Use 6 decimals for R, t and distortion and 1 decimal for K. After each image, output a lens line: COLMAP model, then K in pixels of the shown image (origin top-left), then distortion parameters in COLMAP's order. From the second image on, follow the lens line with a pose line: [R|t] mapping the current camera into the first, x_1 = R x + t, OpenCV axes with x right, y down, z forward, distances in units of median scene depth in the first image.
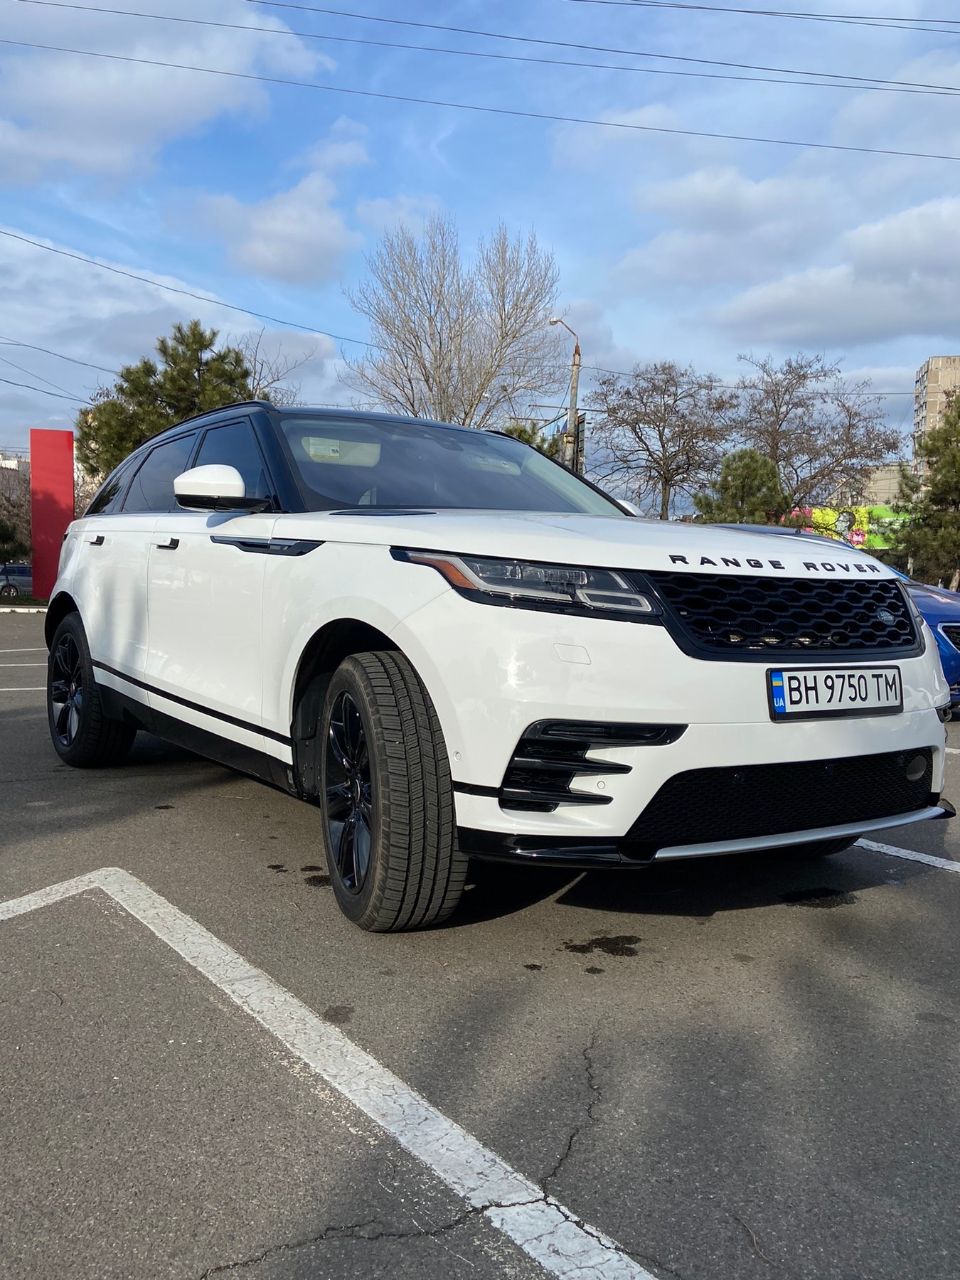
lens RADIAL K [[1042.0, 0, 479.7], [0, 1042.0, 660.3], [0, 0, 1]] dist [0.119718, -0.149620]
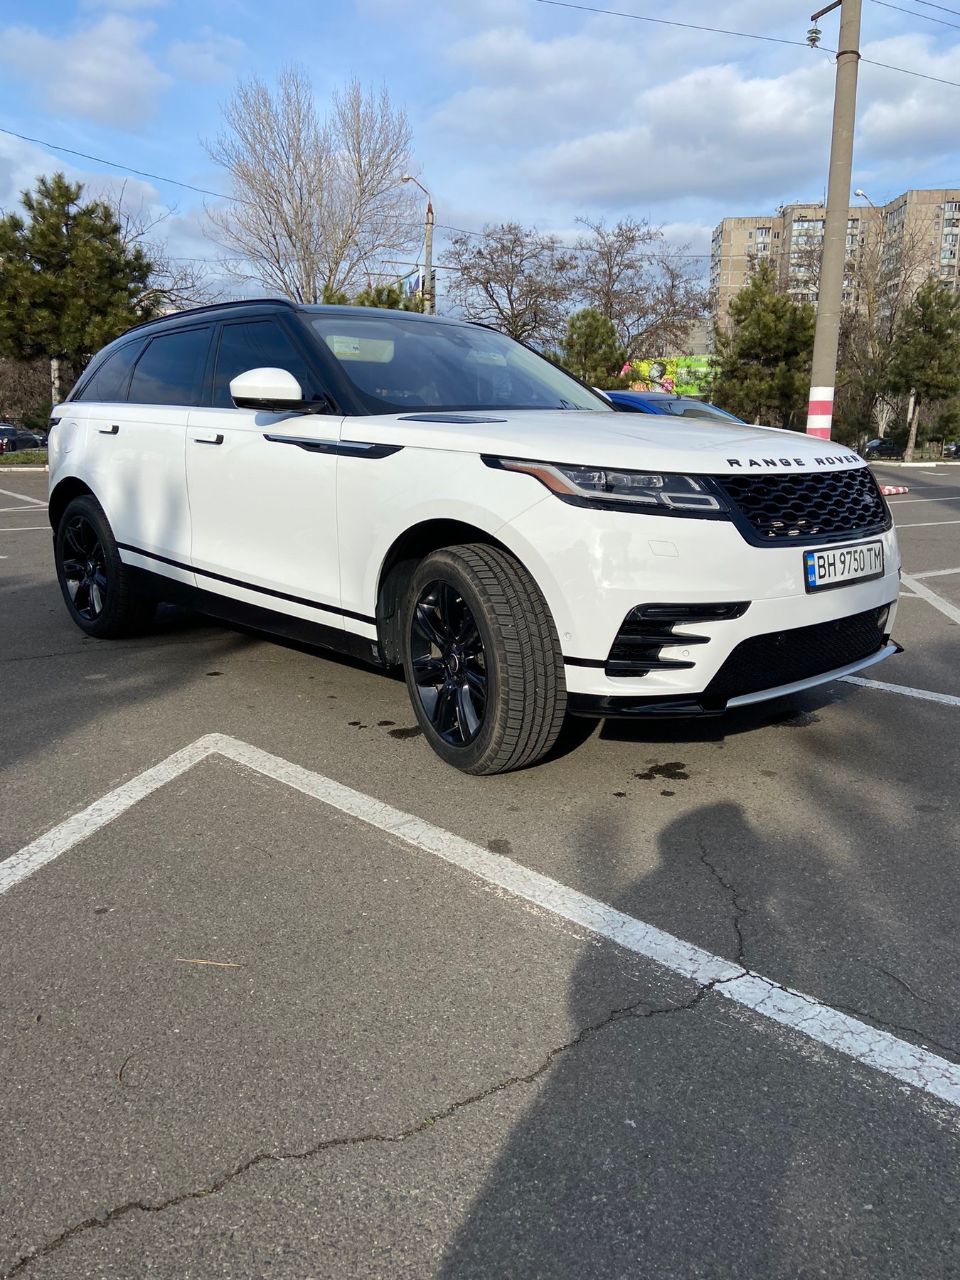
lens RADIAL K [[914.3, 0, 476.3], [0, 914.3, 648.0], [0, 0, 1]] dist [0.123525, -0.142653]
pose [[0.985627, -0.057741, 0.158765, -0.235311], [0.031097, 0.985729, 0.165445, -0.059145], [-0.166052, -0.158130, 0.973356, -0.019920]]
